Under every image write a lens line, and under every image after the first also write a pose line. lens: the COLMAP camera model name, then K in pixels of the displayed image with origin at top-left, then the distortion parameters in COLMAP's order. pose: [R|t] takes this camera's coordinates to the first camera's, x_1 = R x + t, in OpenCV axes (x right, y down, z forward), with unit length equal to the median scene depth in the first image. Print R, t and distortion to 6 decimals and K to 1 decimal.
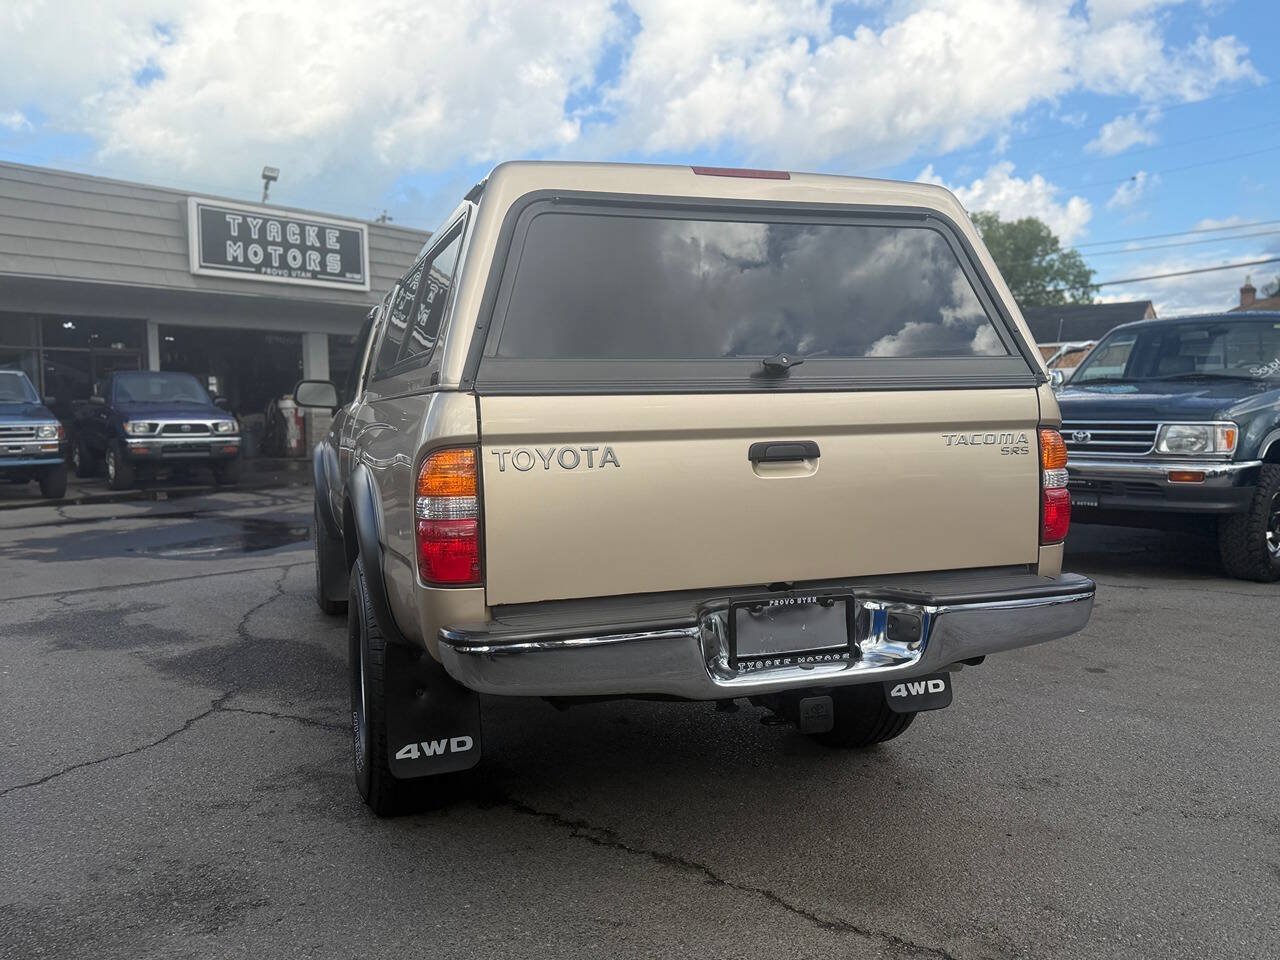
lens RADIAL K [[1043.2, 0, 654.3], [0, 1043.2, 477.6], [0, 0, 1]] dist [0.090228, -0.094184]
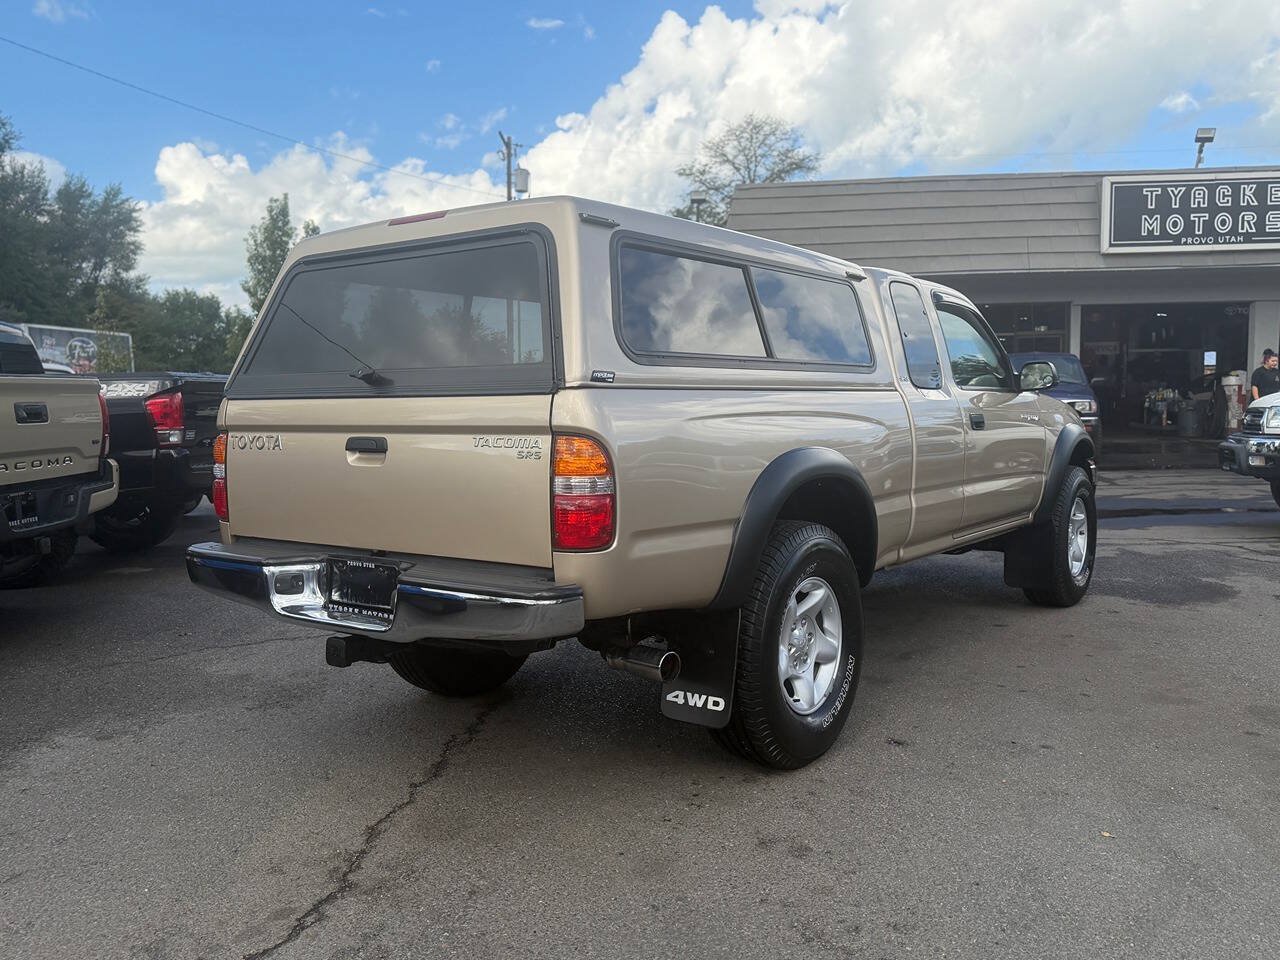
lens RADIAL K [[1029.7, 0, 617.9], [0, 1029.7, 461.8], [0, 0, 1]] dist [0.127289, -0.166011]
pose [[0.564465, 0.060597, -0.823230, 0.971452], [-0.053141, 0.997901, 0.037018, -0.048483], [0.823745, 0.022852, 0.566500, 0.395308]]
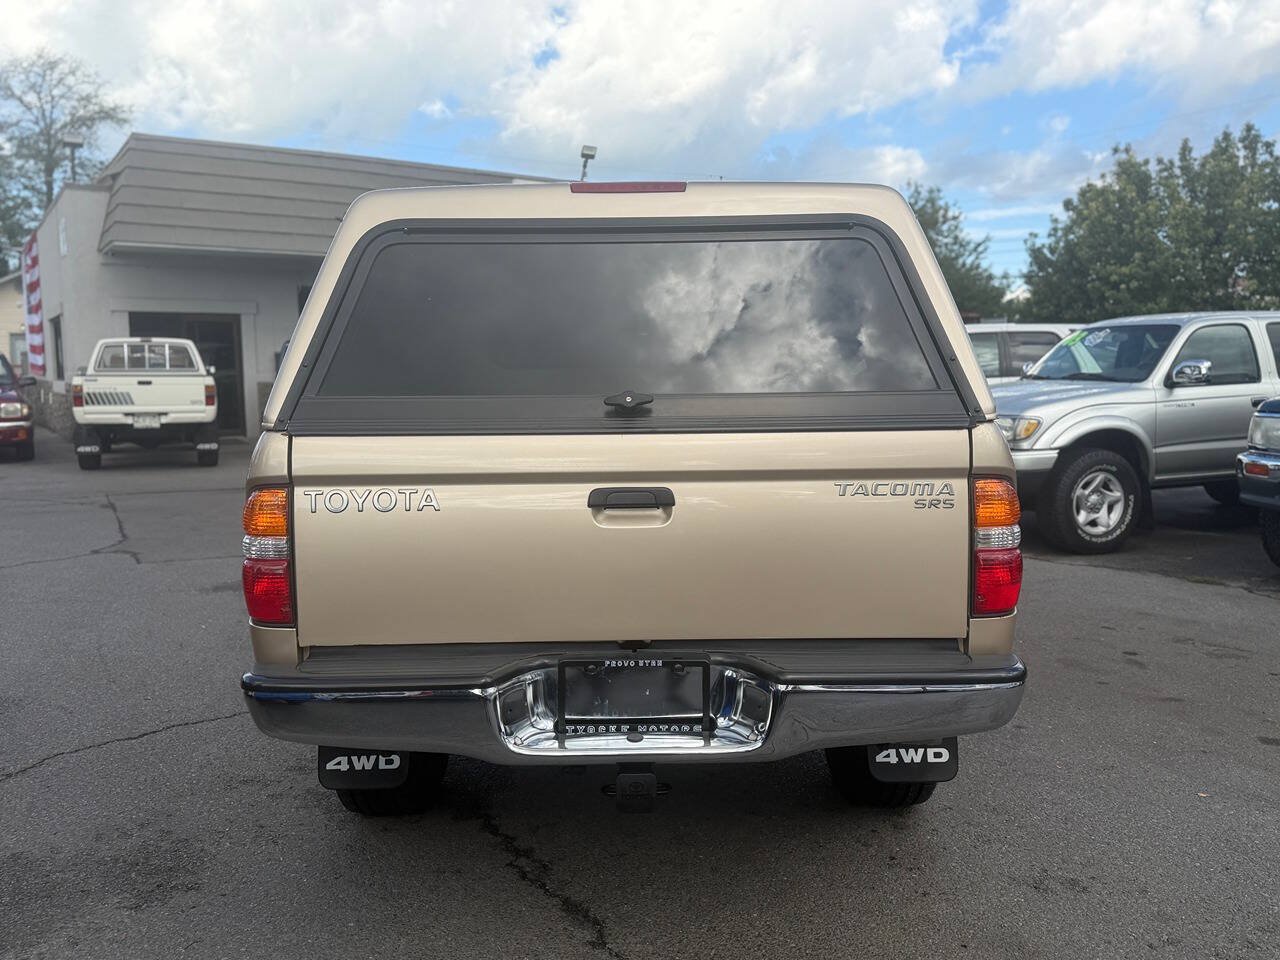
lens RADIAL K [[1051.9, 0, 640.0], [0, 1051.9, 480.0], [0, 0, 1]] dist [0.083202, -0.102736]
pose [[0.944591, 0.040439, -0.325751, 0.312176], [-0.028289, 0.998719, 0.041950, -0.057956], [0.327030, -0.030410, 0.944525, 0.100919]]
